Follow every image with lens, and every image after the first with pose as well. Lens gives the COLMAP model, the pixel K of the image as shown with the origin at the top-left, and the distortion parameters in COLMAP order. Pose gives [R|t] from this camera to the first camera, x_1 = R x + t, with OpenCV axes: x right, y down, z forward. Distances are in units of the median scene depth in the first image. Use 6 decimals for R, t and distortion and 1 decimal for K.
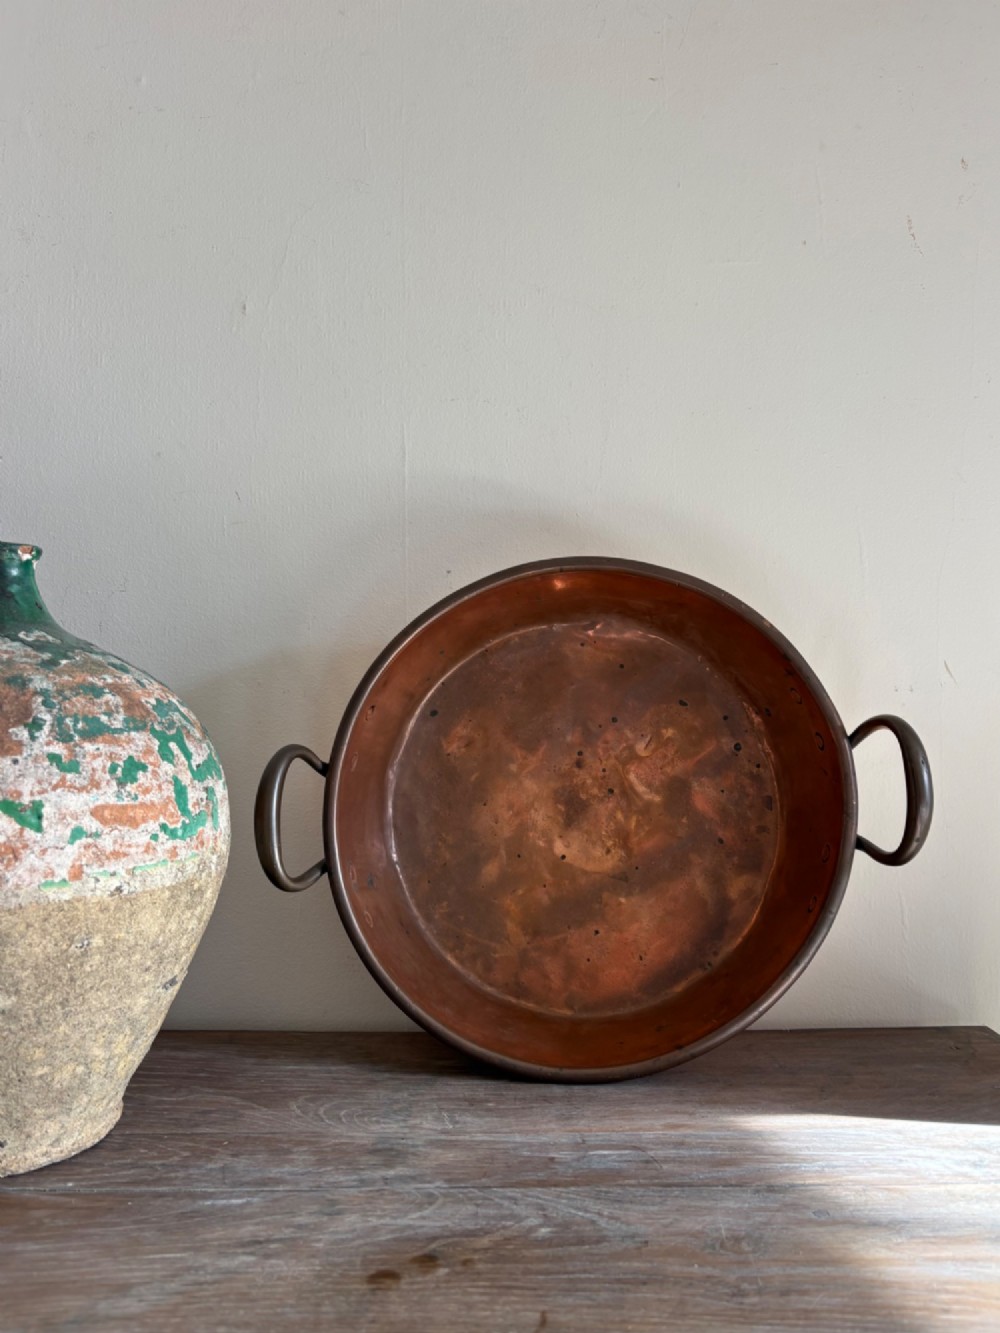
lens RADIAL K [[1048.6, 0, 502.8], [0, 1048.6, 671.0], [0, 0, 1]] dist [0.079011, -0.119472]
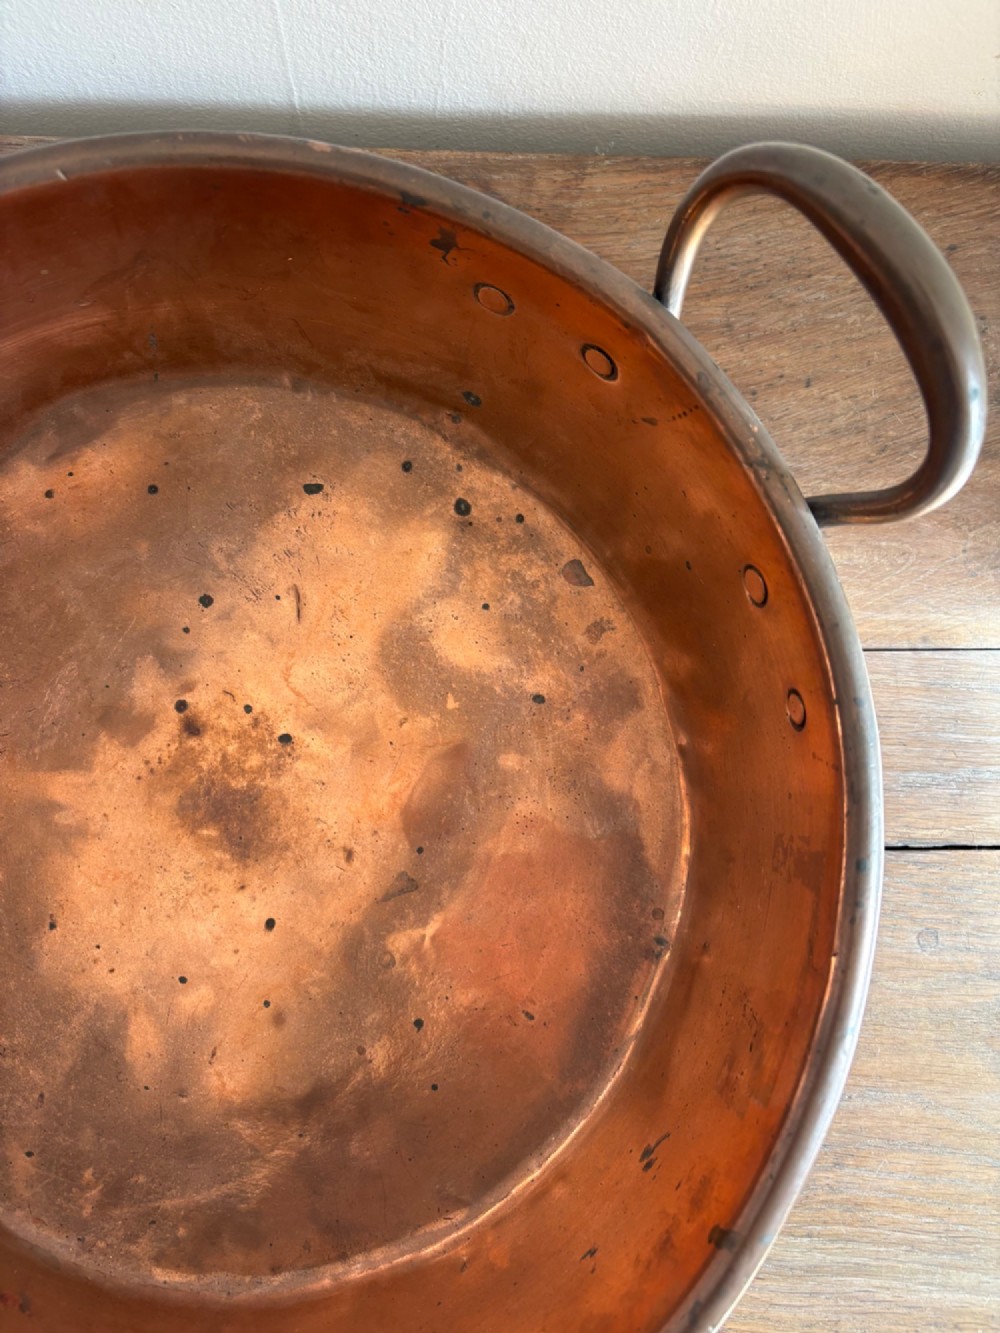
lens RADIAL K [[1048.6, 0, 502.8], [0, 1048.6, 671.0], [0, 0, 1]] dist [0.079011, -0.119472]
pose [[0.828096, -0.550991, 0.103275, 0.150399], [0.538030, 0.832905, 0.129587, 0.081854], [-0.157419, -0.051746, 0.986175, 0.541289]]
